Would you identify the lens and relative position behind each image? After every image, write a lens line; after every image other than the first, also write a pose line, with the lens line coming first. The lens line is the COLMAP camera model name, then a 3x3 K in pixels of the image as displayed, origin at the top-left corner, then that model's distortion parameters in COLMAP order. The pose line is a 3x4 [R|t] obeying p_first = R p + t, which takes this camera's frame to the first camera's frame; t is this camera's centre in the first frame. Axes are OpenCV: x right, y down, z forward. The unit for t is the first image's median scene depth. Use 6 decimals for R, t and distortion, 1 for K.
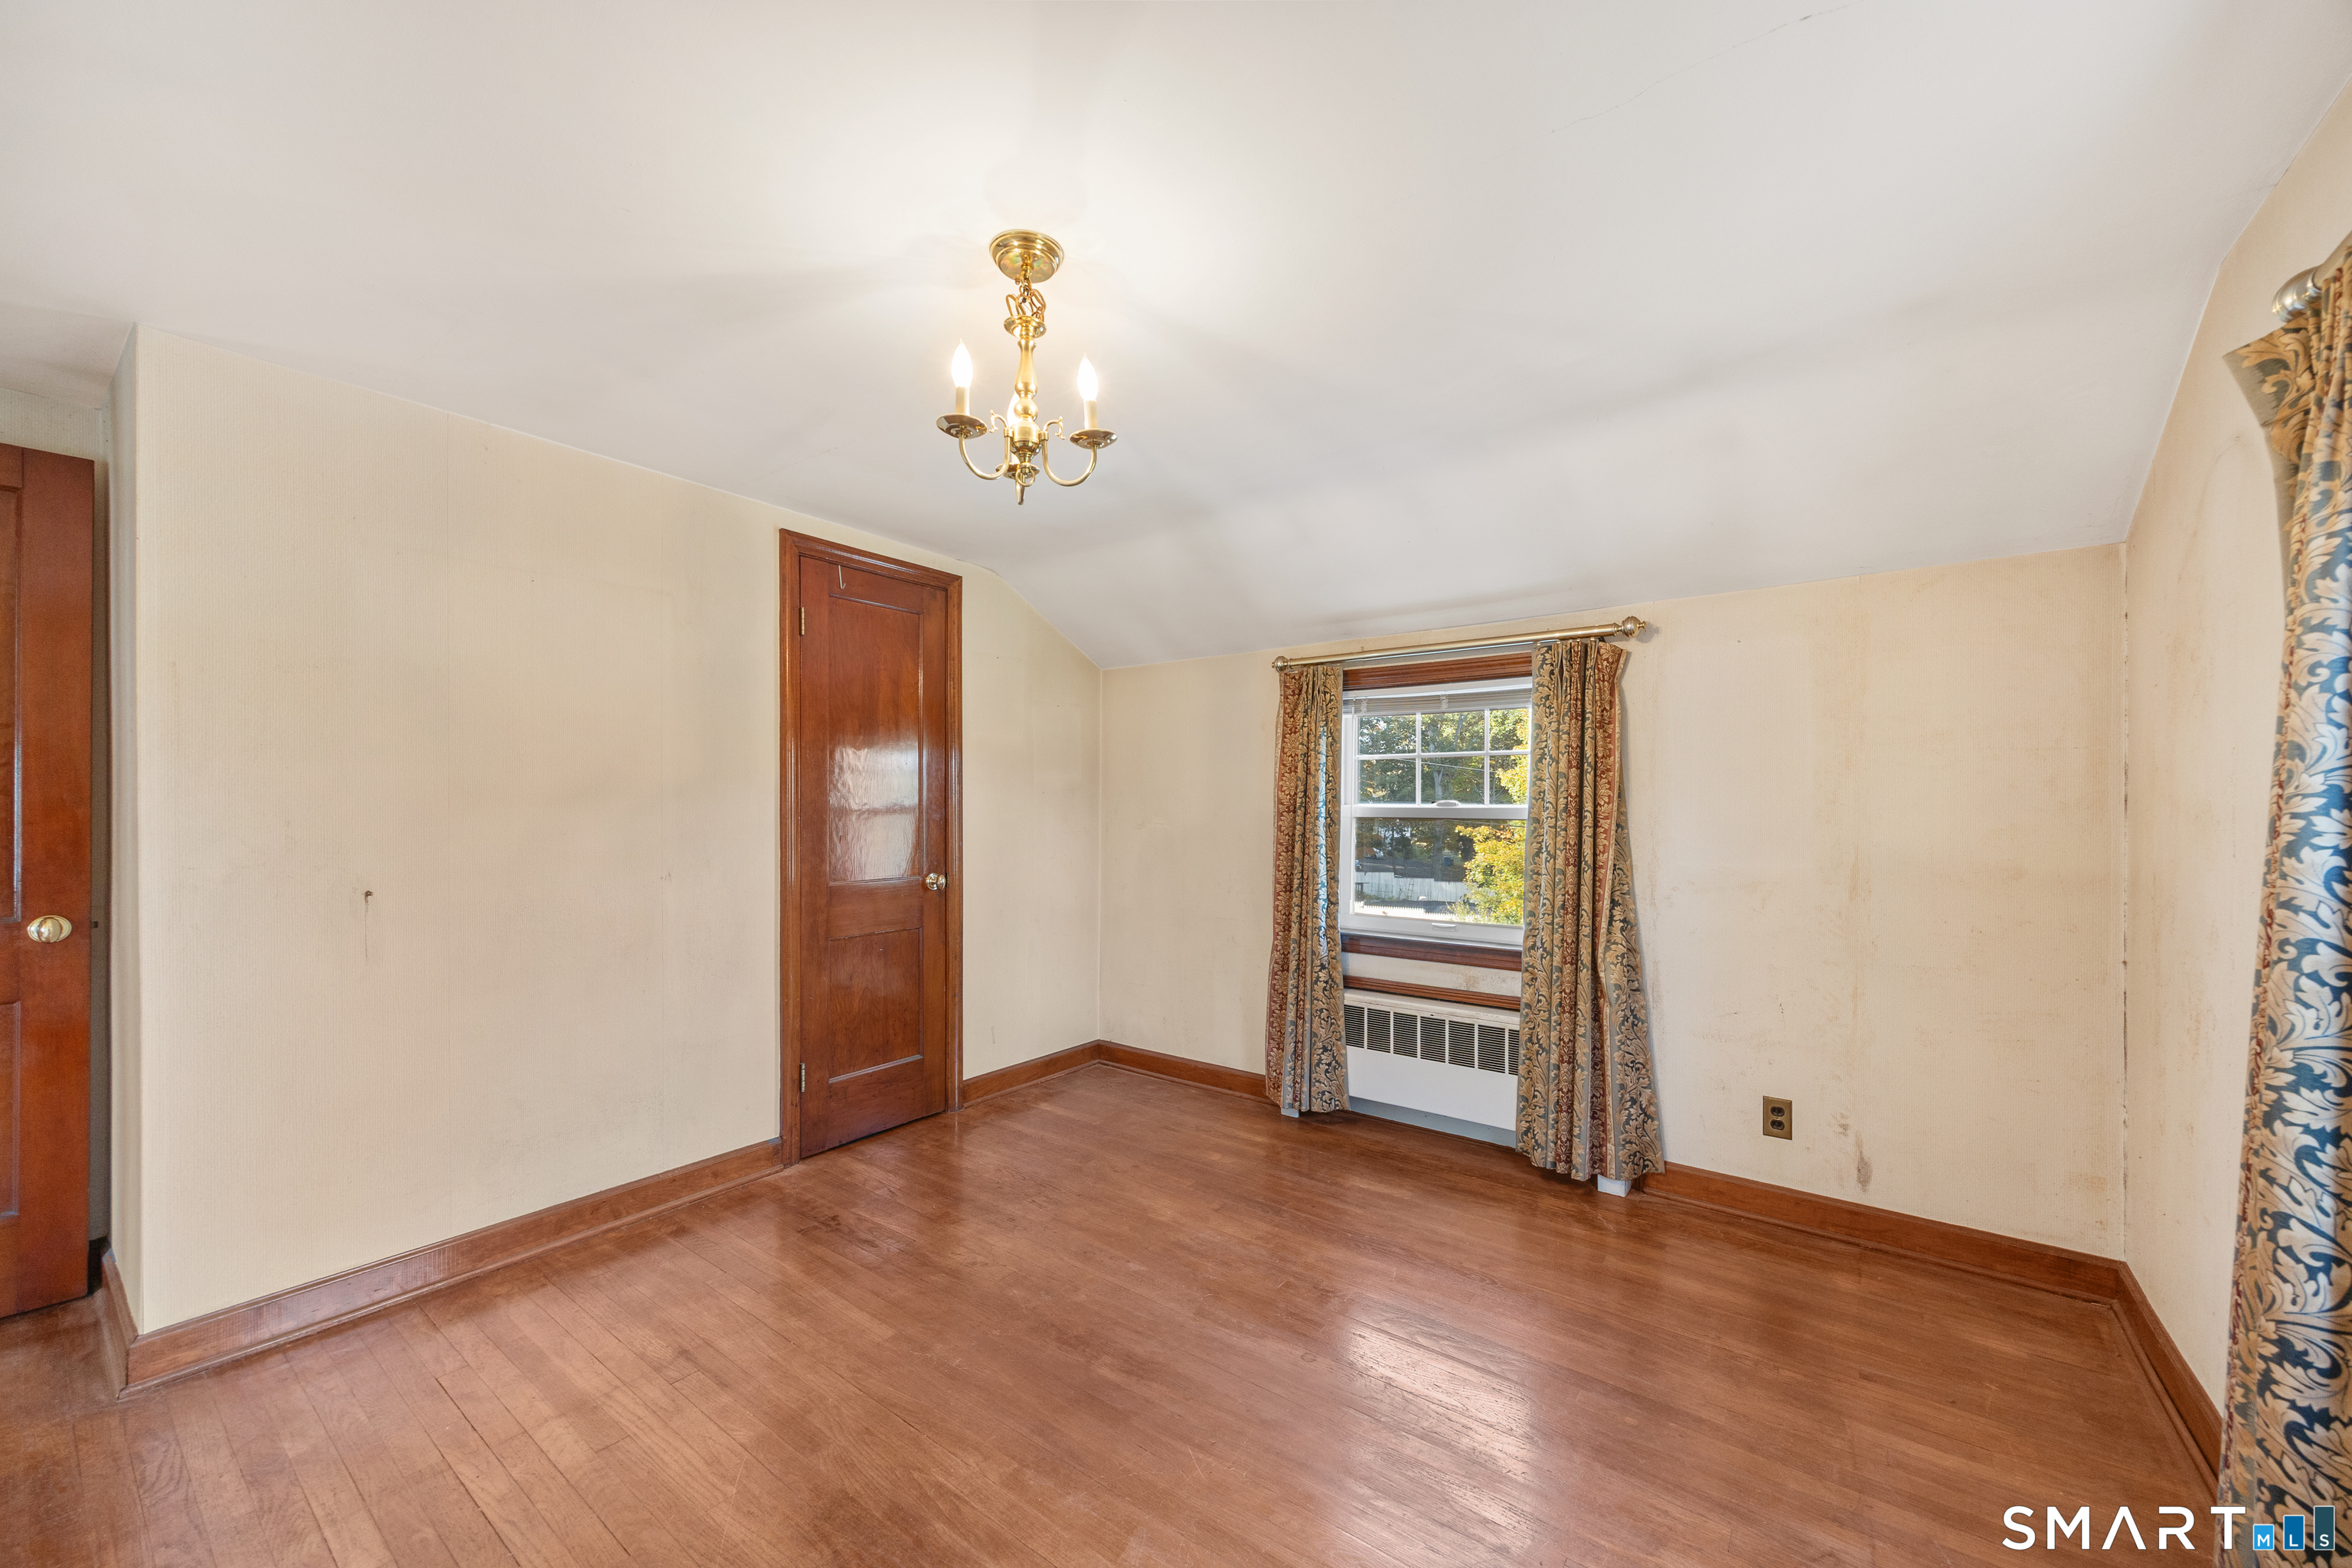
lens RADIAL K [[896.4, 0, 1171.6], [0, 896.4, 817.4], [0, 0, 1]] dist [0.001145, 0.000103]
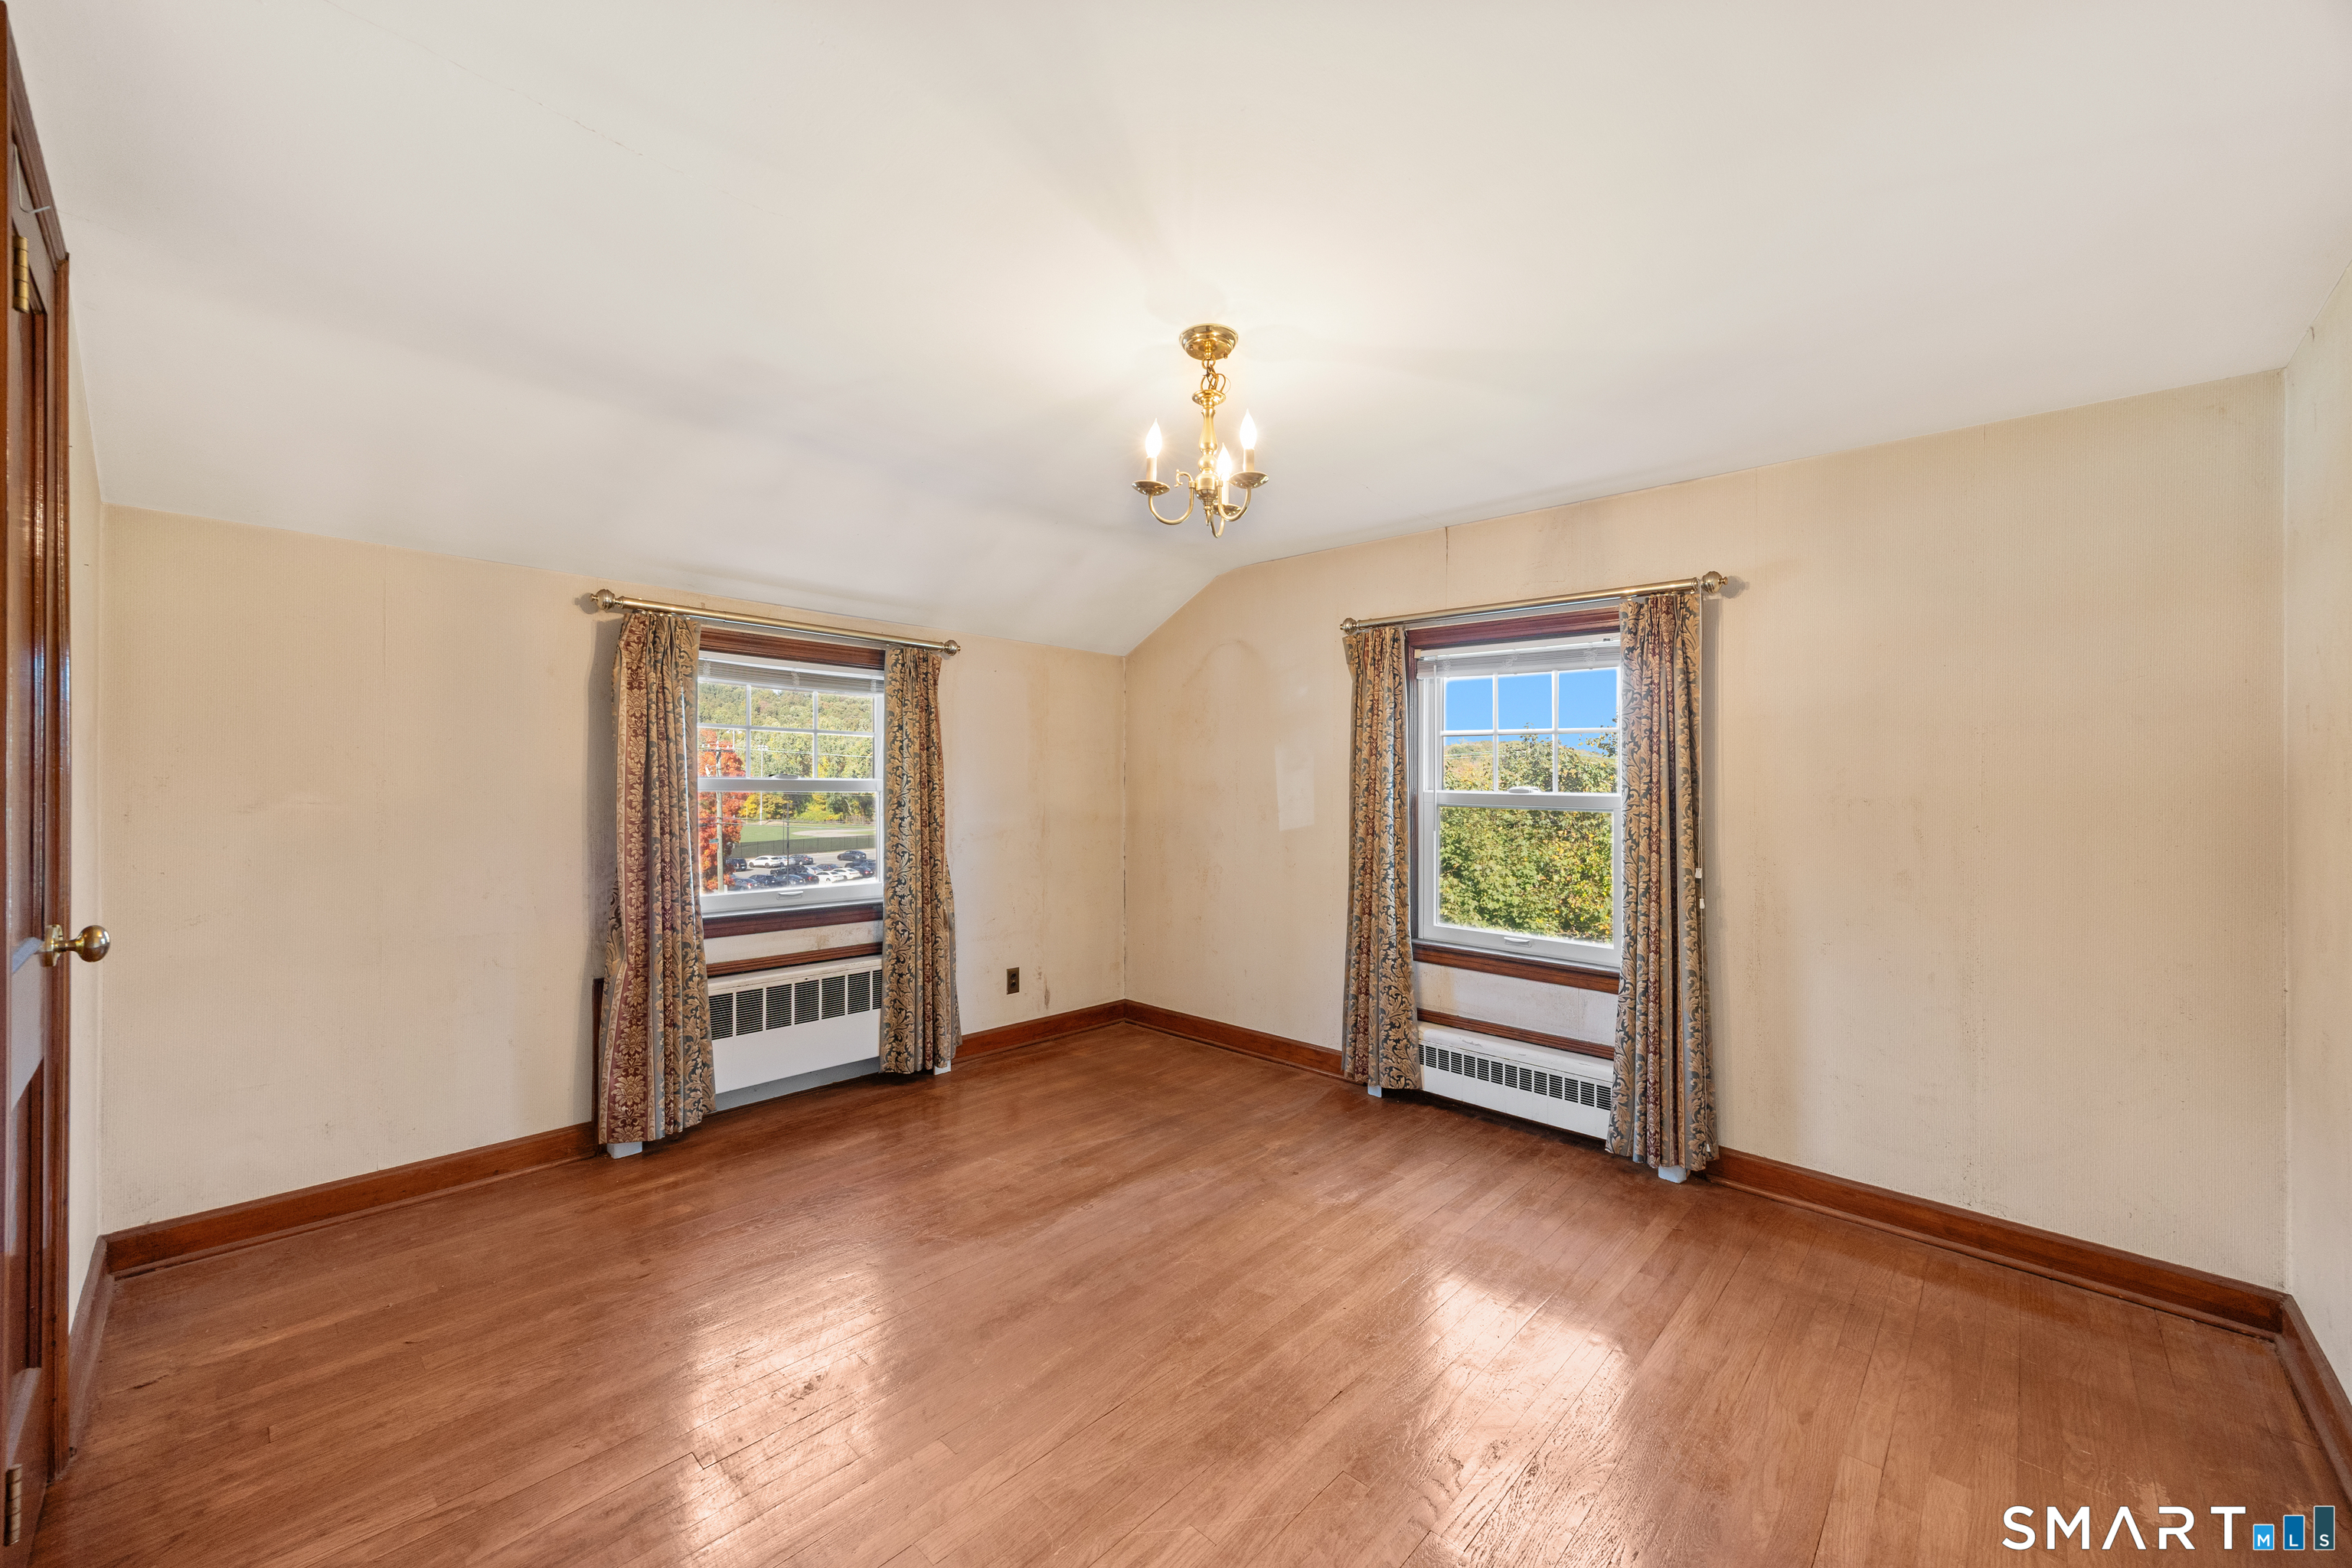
lens RADIAL K [[908.2, 0, 1176.0], [0, 908.2, 784.0], [0, 0, 1]] dist [0.015347, 0.000106]
pose [[0.099553, -0.002061, 0.995030, -0.759613], [0.001809, 0.999997, 0.001890, -0.008047], [-0.995031, 0.001612, 0.099556, 0.489710]]
